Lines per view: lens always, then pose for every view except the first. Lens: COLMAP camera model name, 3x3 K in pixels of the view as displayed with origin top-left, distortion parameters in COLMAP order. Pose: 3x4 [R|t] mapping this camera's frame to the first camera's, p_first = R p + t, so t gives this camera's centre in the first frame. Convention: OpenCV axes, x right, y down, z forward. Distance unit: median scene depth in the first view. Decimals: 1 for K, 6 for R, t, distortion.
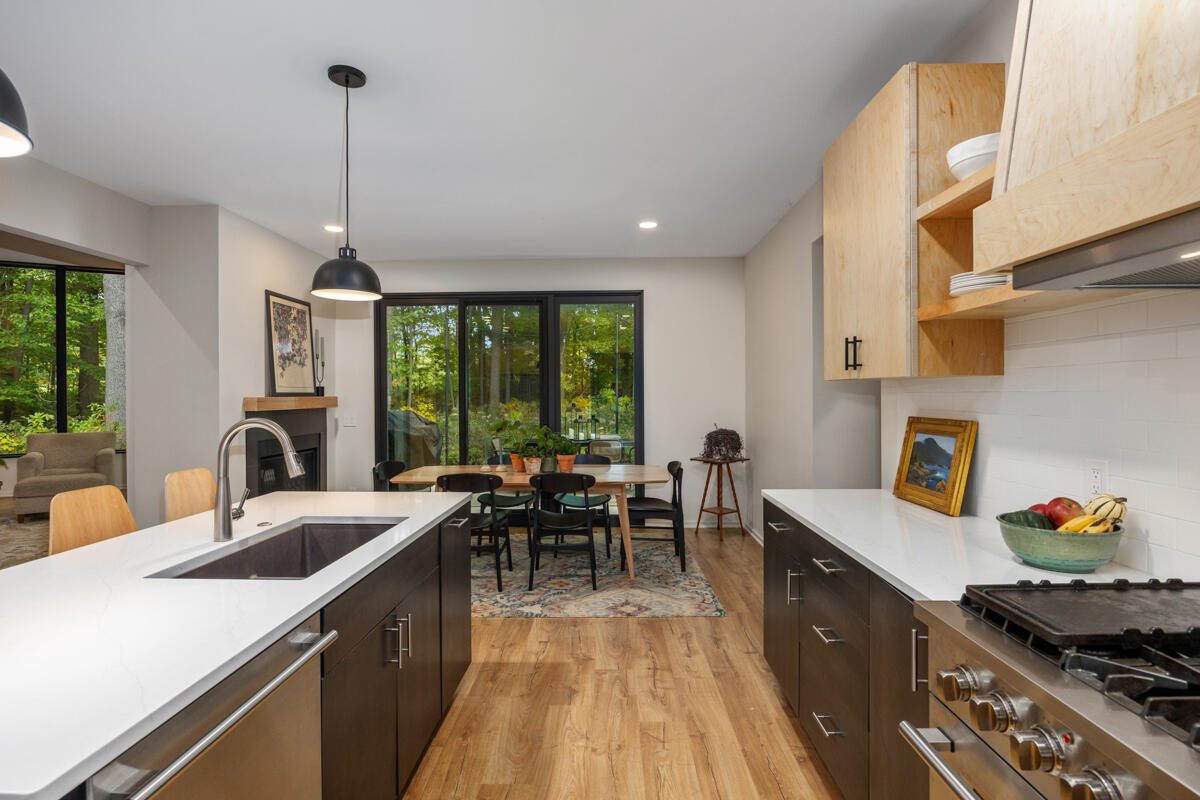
lens RADIAL K [[620.7, 0, 600.8], [0, 620.7, 396.2], [0, 0, 1]] dist [0.003735, 0.000163]
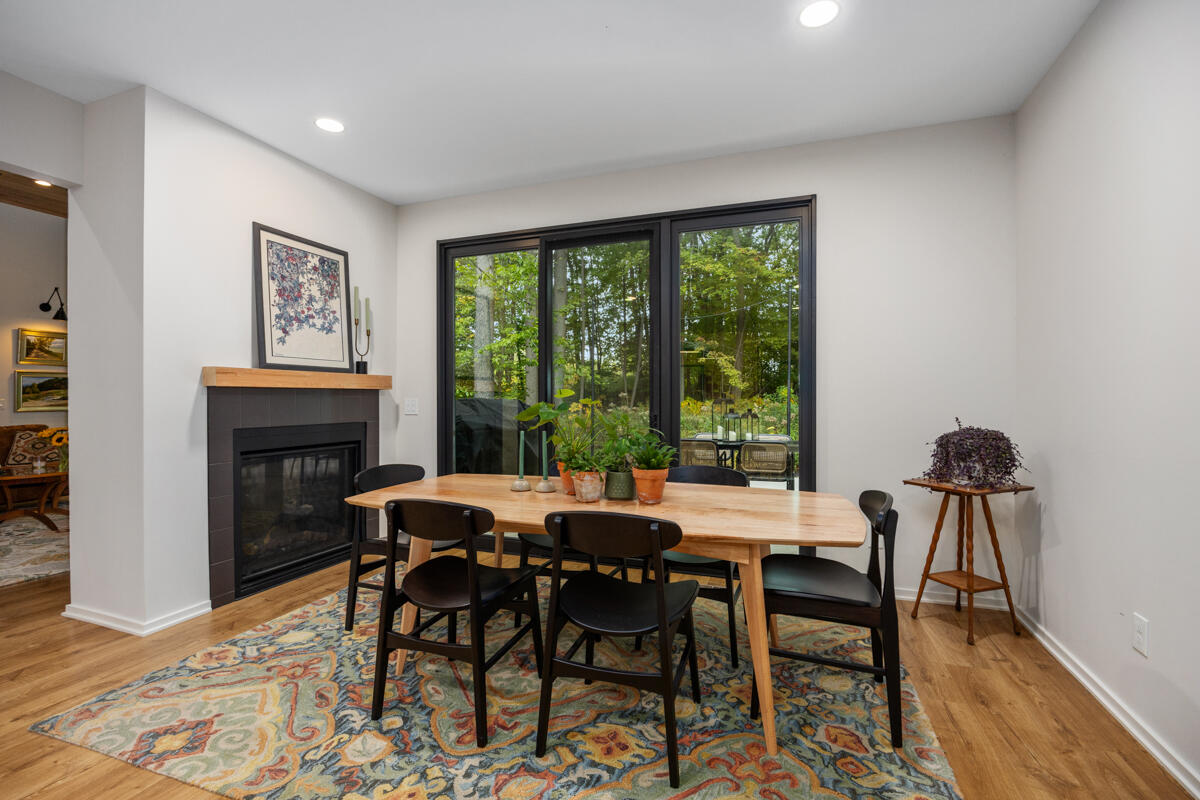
lens RADIAL K [[537.4, 0, 598.7], [0, 537.4, 401.5], [0, 0, 1]] dist [-0.005635, -0.000565]
pose [[0.942997, 0.006793, -0.332732, 0.050618], [-0.006058, 0.999976, 0.003246, 0.032463], [0.332746, -0.001045, 0.943016, 0.500238]]
